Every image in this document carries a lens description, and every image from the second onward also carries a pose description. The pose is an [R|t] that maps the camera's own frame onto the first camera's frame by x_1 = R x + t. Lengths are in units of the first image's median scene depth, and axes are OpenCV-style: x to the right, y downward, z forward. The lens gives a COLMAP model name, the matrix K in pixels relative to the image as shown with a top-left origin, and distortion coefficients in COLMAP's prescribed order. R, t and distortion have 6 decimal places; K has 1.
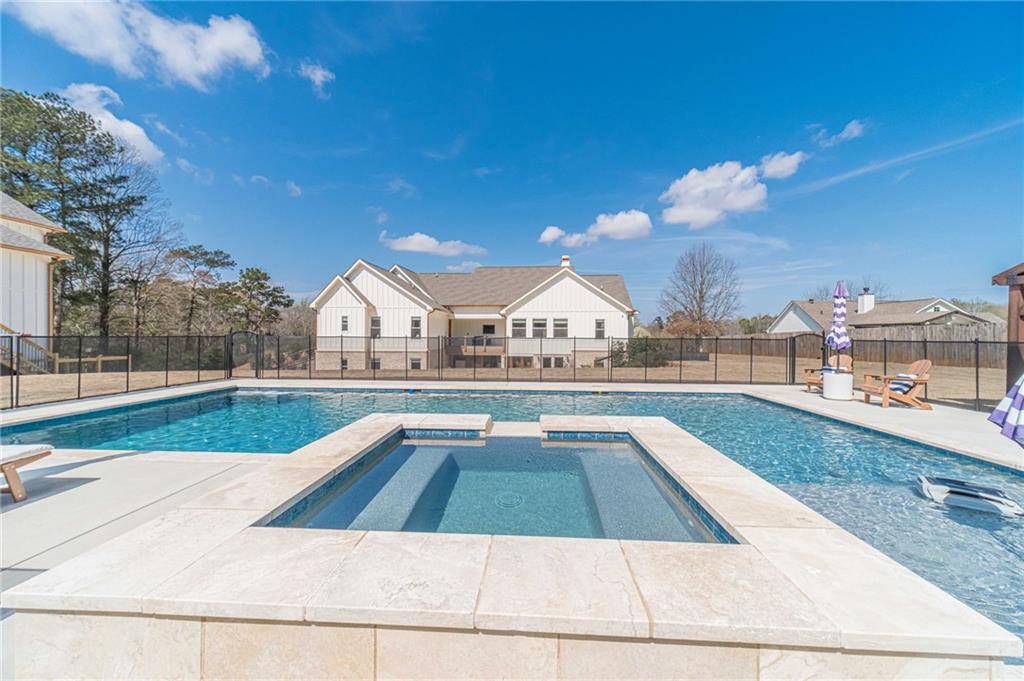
lens RADIAL K [[405.6, 0, 512.0], [0, 405.6, 340.5], [0, 0, 1]] dist [0.006124, 0.000223]
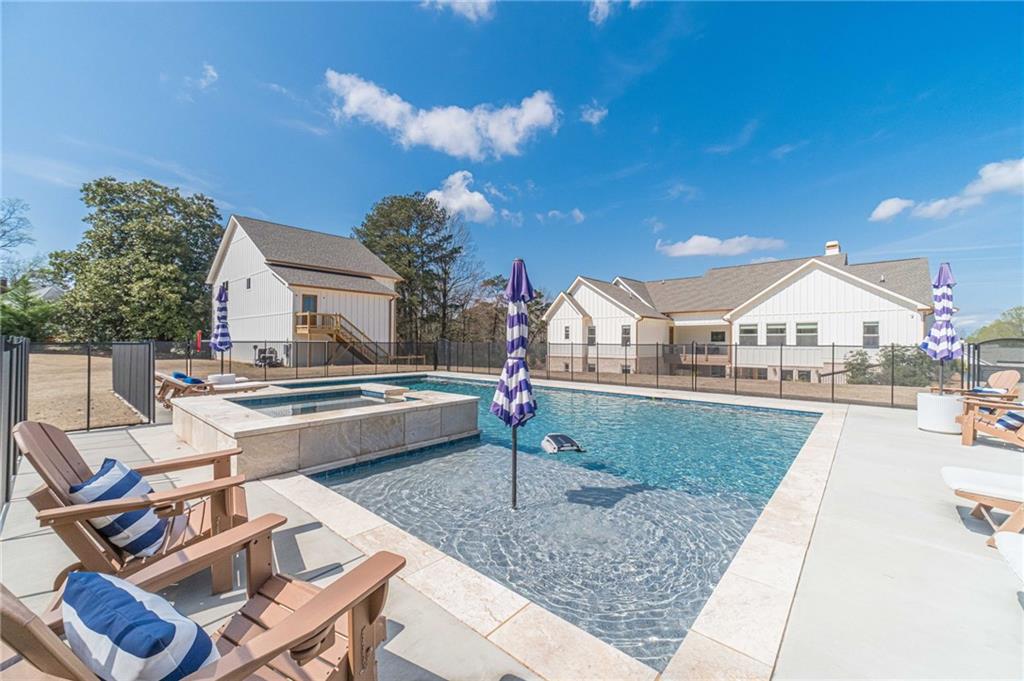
lens RADIAL K [[404.6, 0, 512.1], [0, 404.6, 329.5], [0, 0, 1]] dist [-0.001755, -0.000203]
pose [[0.782045, -0.019795, -0.622908, 0.156483], [-0.009707, 0.998987, -0.043933, 0.001619], [0.623147, 0.040404, 0.781061, -0.001929]]
